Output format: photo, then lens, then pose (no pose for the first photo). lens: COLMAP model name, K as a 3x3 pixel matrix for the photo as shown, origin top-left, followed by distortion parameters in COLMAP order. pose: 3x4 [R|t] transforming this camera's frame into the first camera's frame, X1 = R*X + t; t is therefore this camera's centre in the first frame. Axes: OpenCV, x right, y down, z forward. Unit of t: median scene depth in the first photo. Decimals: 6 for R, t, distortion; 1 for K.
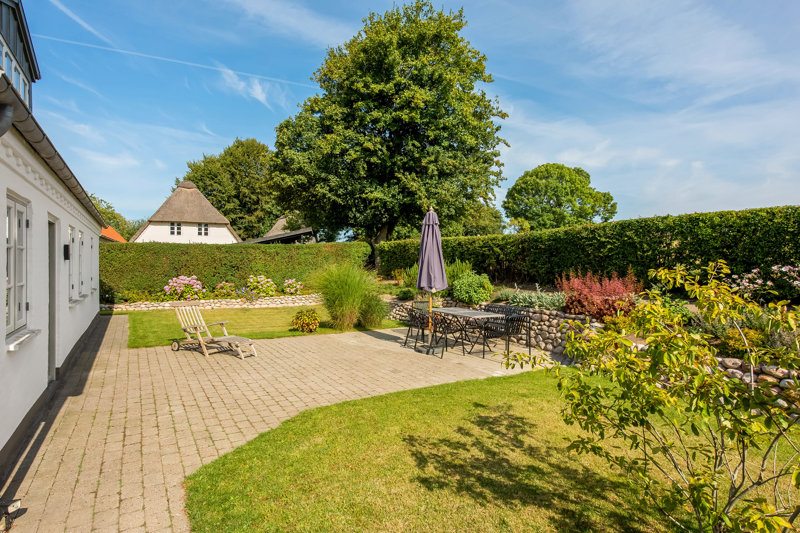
lens RADIAL K [[436.3, 0, 401.0], [0, 436.3, 268.6], [0, 0, 1]] dist [0.000553, -0.002364]
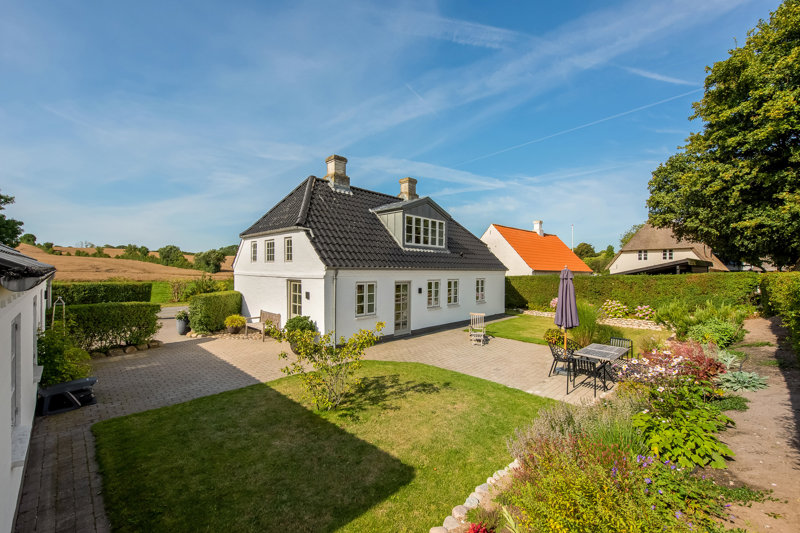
lens RADIAL K [[331.8, 0, 394.0], [0, 331.8, 268.5], [0, 0, 1]] dist [0.021340, 0.000380]
pose [[0.219430, -0.008778, -0.975589, 1.881133], [-0.008877, 0.999900, -0.010993, -0.231787], [0.975588, 0.011073, 0.219331, 0.485510]]
